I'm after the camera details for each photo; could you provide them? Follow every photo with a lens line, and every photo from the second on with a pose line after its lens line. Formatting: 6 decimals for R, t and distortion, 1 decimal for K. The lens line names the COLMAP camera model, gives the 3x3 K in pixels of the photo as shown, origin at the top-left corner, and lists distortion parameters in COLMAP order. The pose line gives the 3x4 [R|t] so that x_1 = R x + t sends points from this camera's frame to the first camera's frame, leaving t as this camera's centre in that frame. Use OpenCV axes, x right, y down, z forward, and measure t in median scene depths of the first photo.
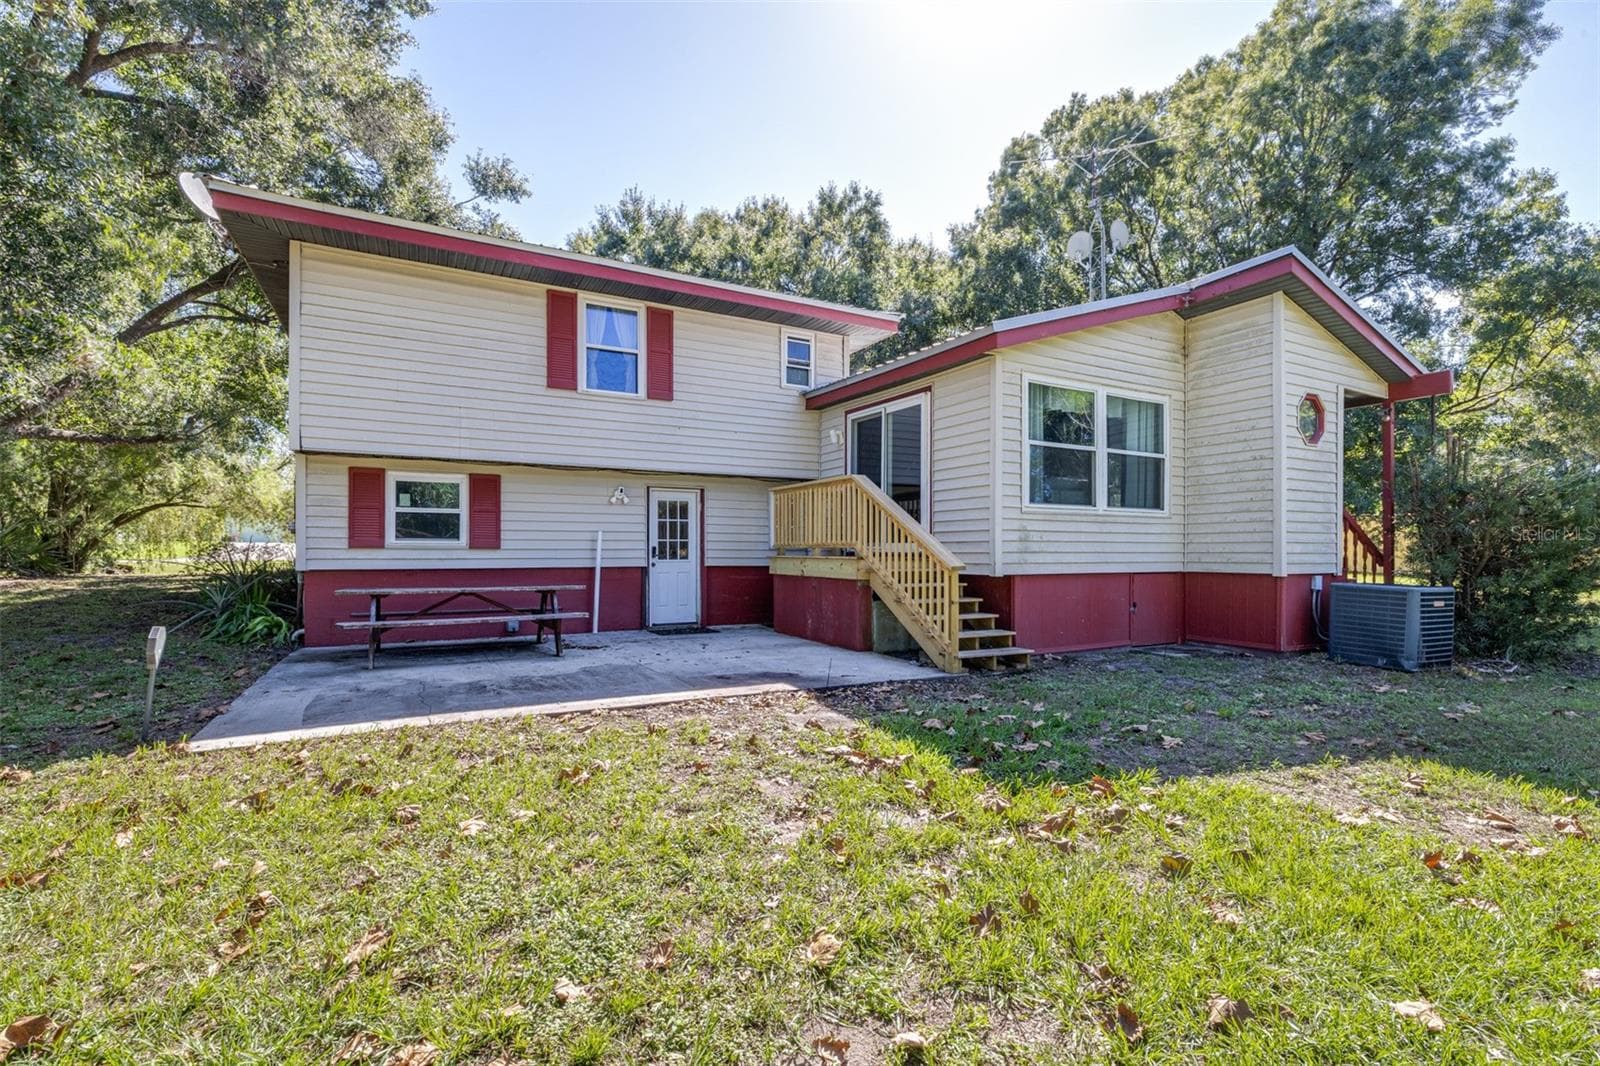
lens RADIAL K [[705.1, 0, 800.7], [0, 705.1, 555.4], [0, 0, 1]] dist [-0.001887, -0.000212]
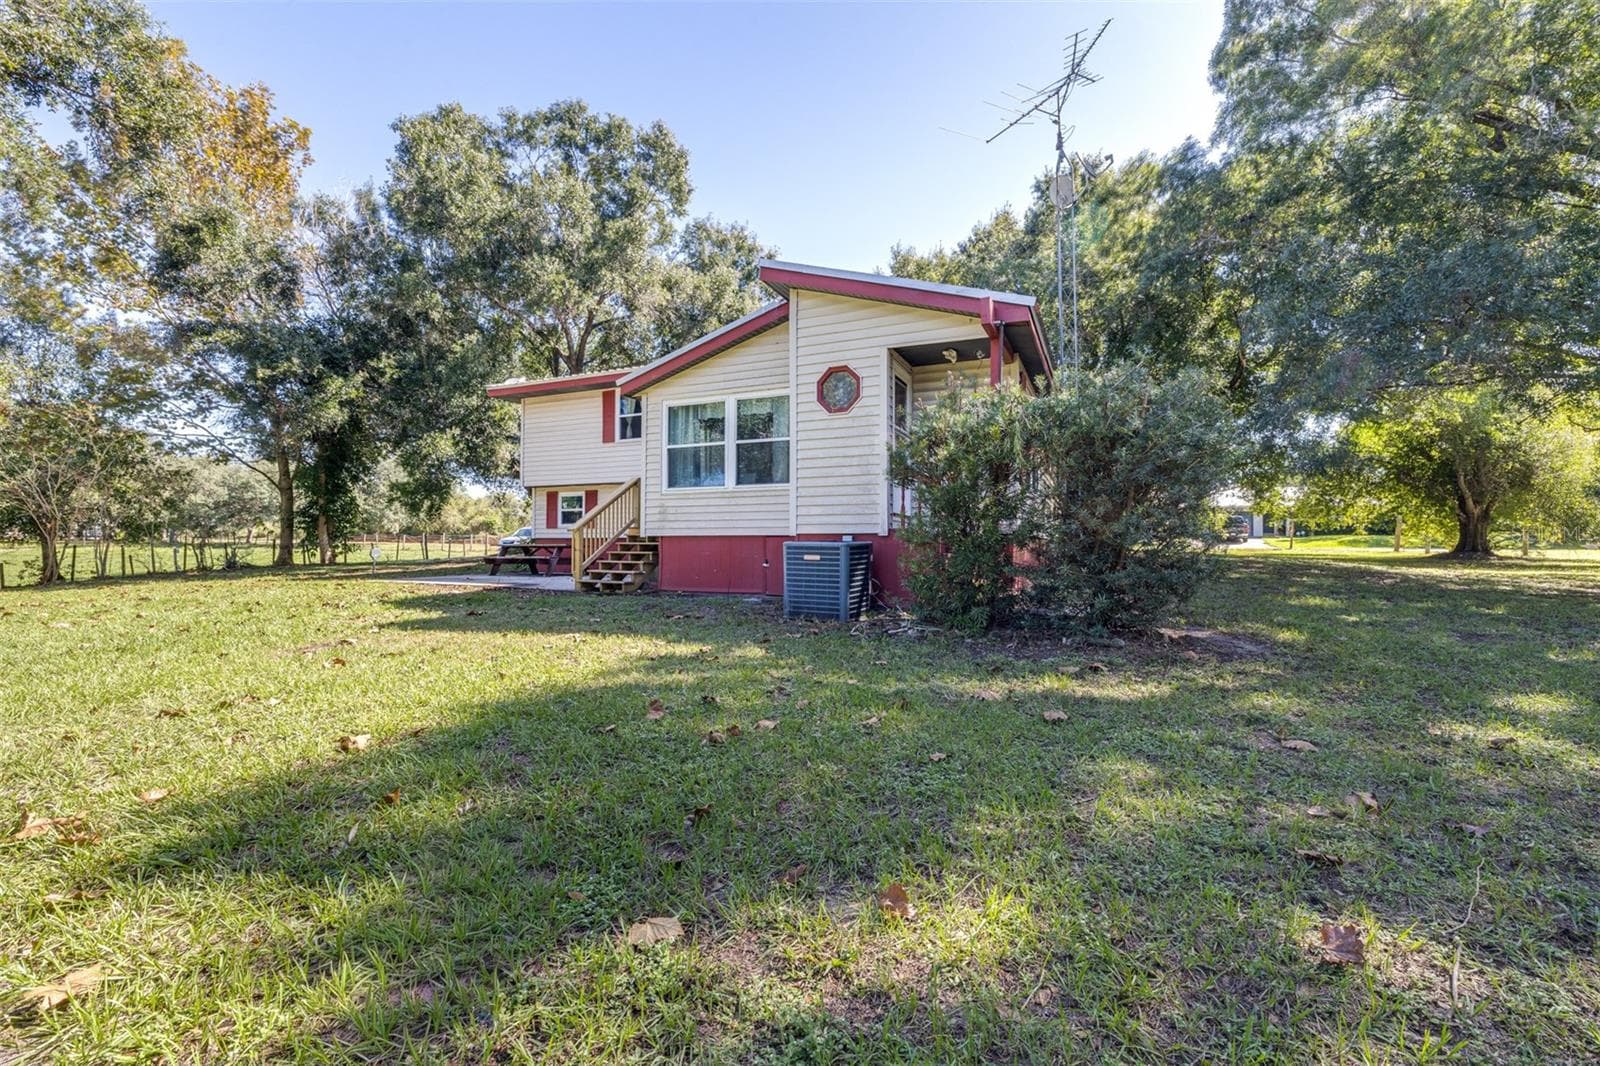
lens RADIAL K [[654.2, 0, 795.5], [0, 654.2, 538.1], [0, 0, 1]] dist [0.000257, 0.000019]
pose [[0.623204, -0.009307, -0.782004, 1.308324], [0.000701, 0.999935, -0.011342, 0.039520], [0.782059, 0.006521, 0.623170, 0.294043]]
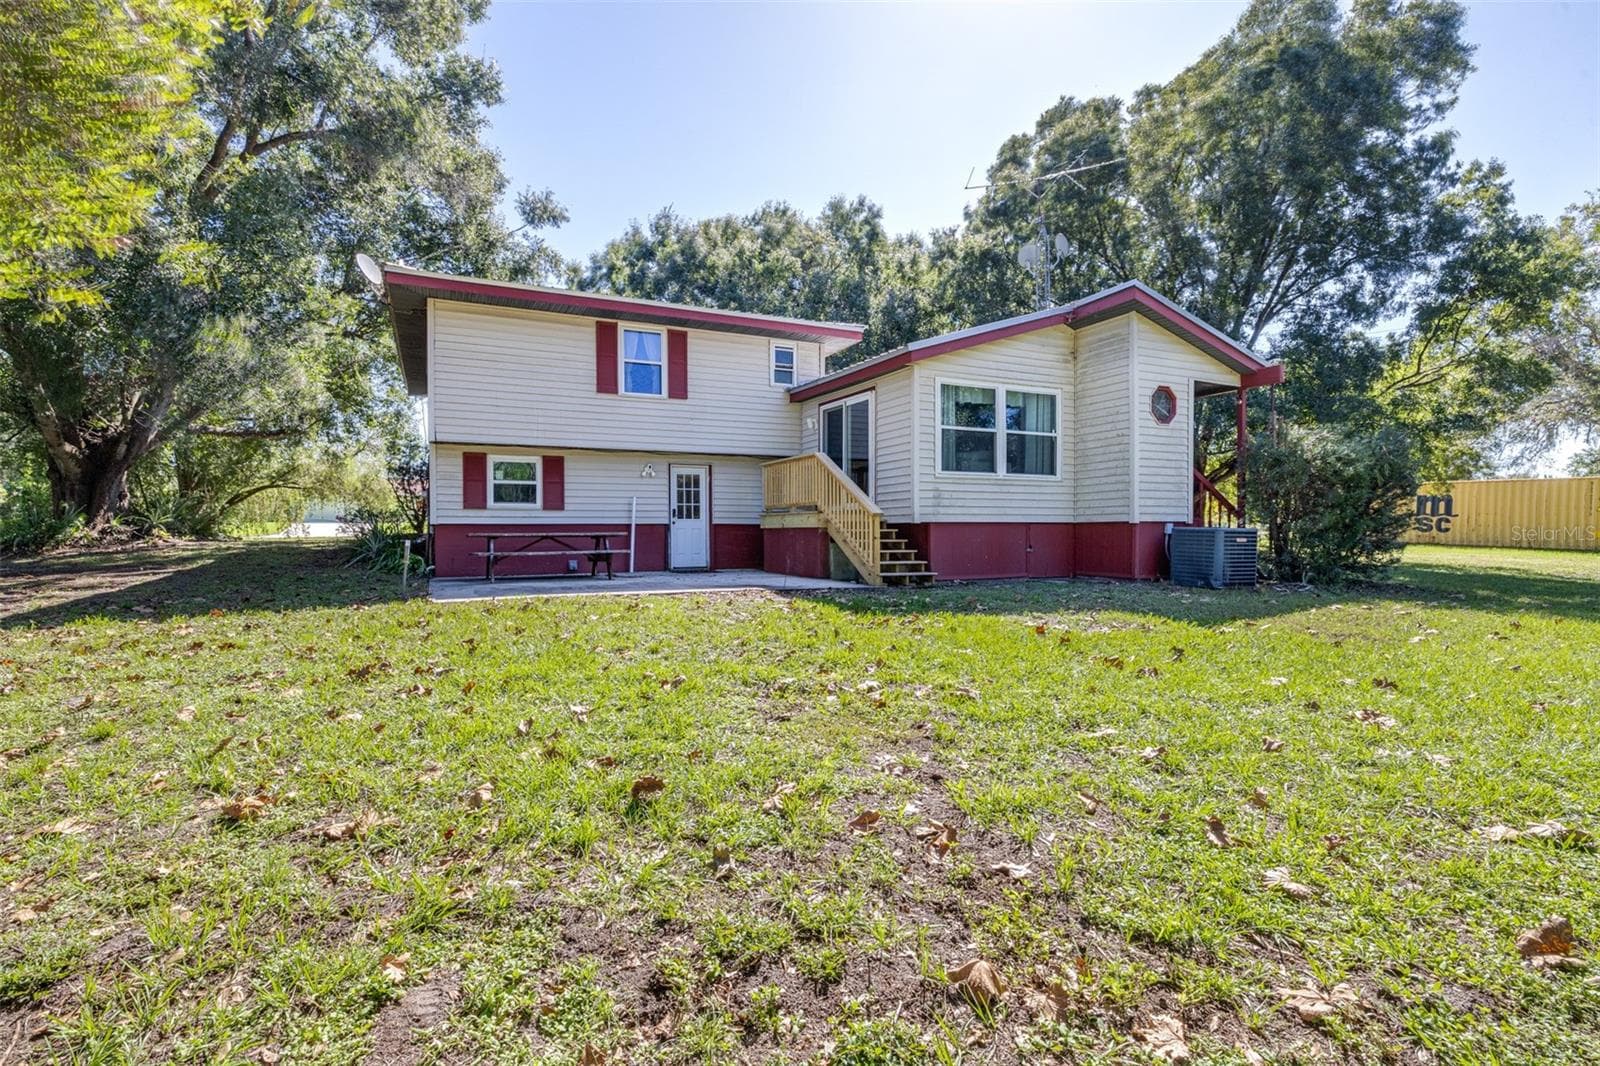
lens RADIAL K [[703.1, 0, 766.4], [0, 703.1, 545.8], [0, 0, 1]] dist [-0.001616, -0.000065]
pose [[0.997193, -0.004958, -0.074708, 0.069768], [0.006030, 0.999882, 0.014127, 0.042845], [0.074629, -0.014538, 0.997105, -0.338411]]
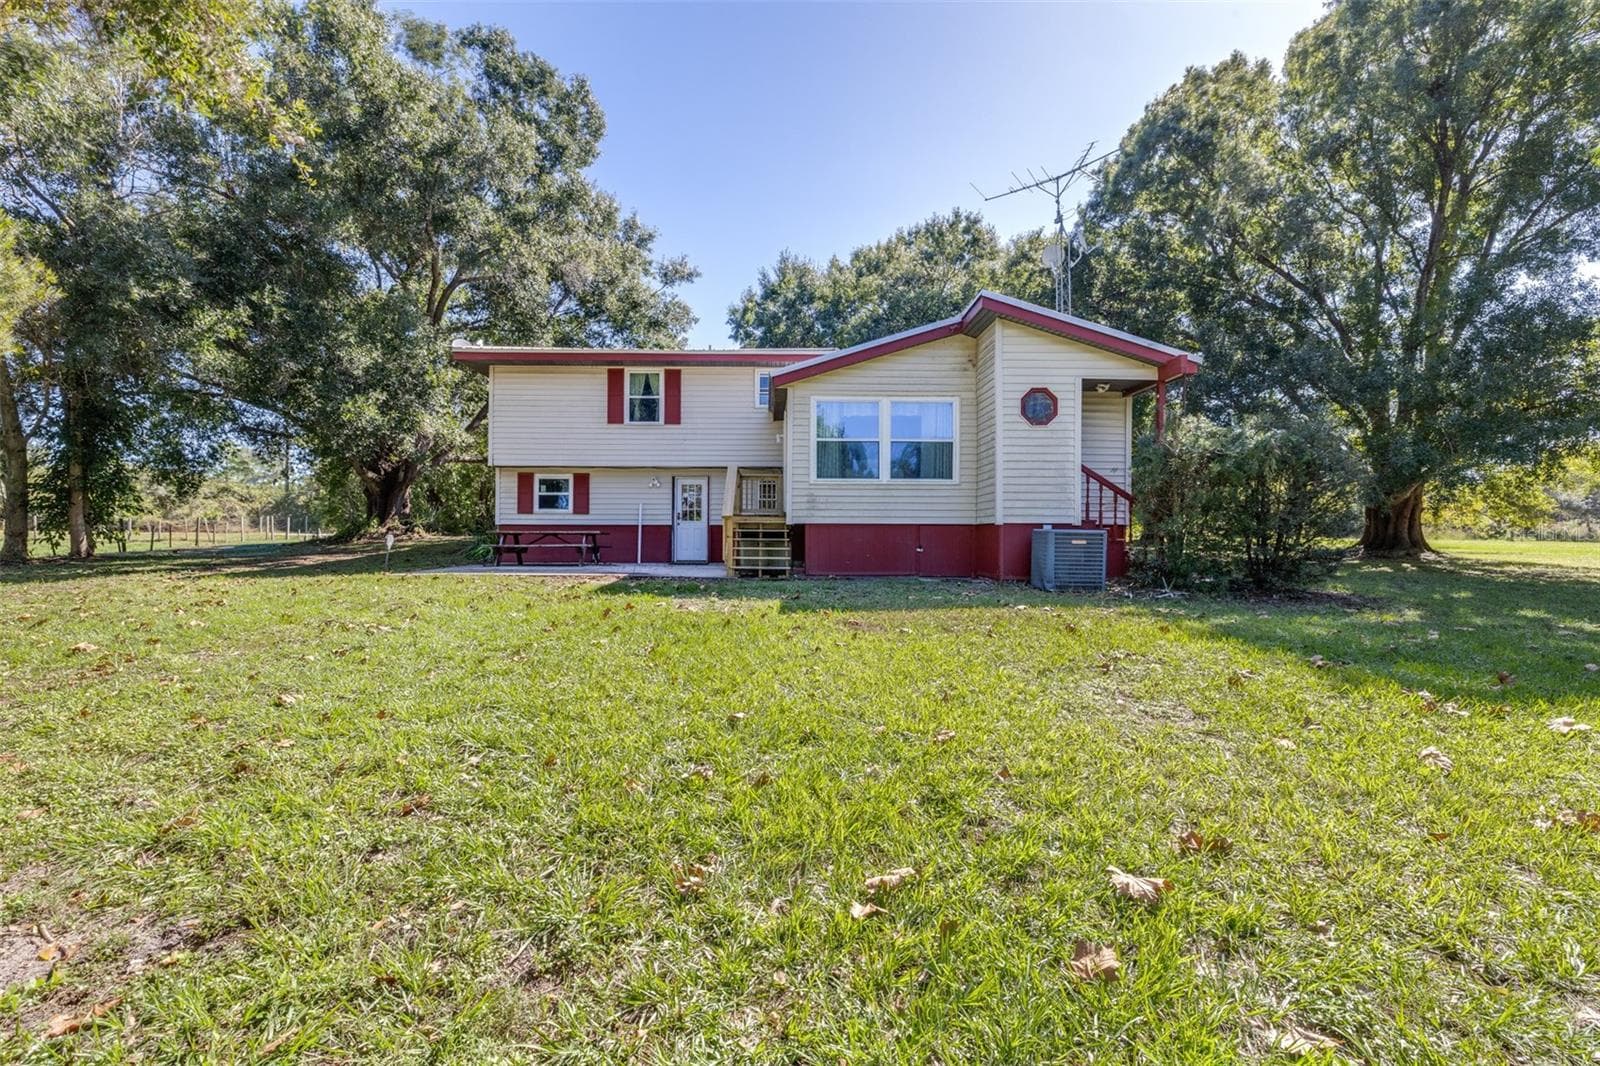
lens RADIAL K [[668.6, 0, 772.8], [0, 668.6, 530.7], [0, 0, 1]] dist [0.000724, 0.000048]
pose [[0.889540, -0.001451, -0.456856, 0.764605], [-0.003385, 0.999947, -0.009767, 0.047790], [0.456845, 0.010234, 0.889487, -0.307348]]
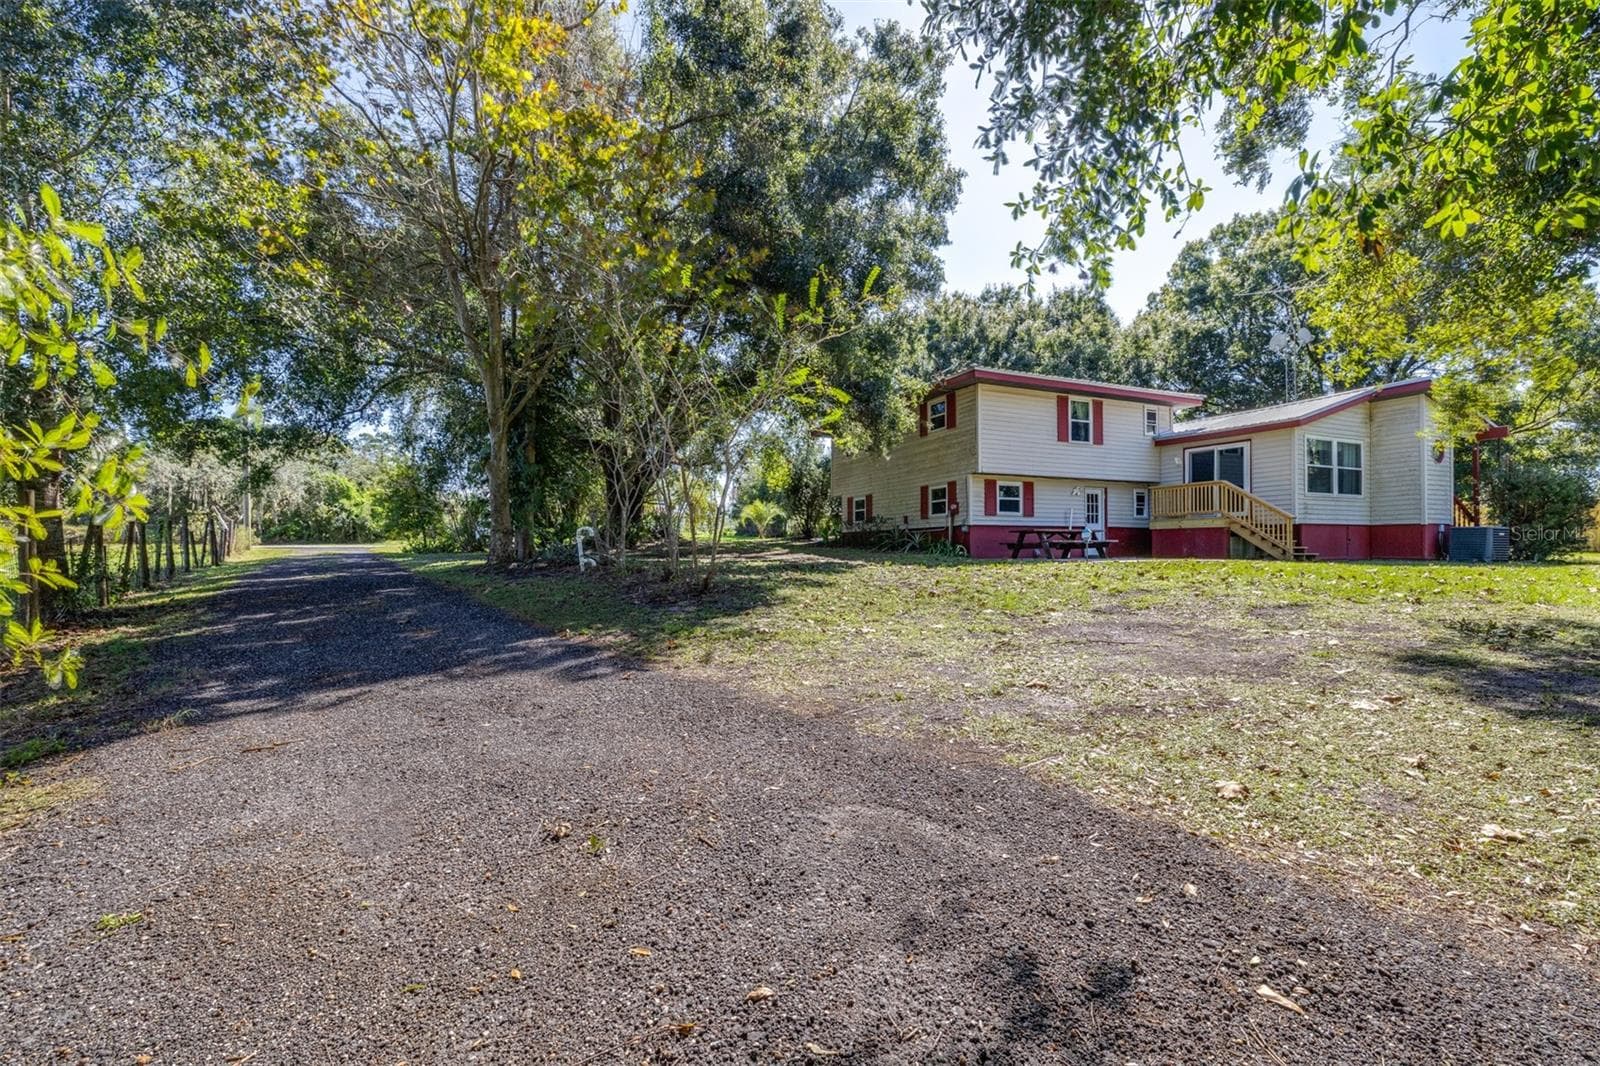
lens RADIAL K [[669.8, 0, 826.8], [0, 669.8, 542.2], [0, 0, 1]] dist [0.000849, 0.000289]
pose [[0.997861, -0.005218, -0.065157, -0.902114], [0.004269, 0.999883, -0.014694, 0.093555], [0.065226, 0.014385, 0.997767, -1.042231]]
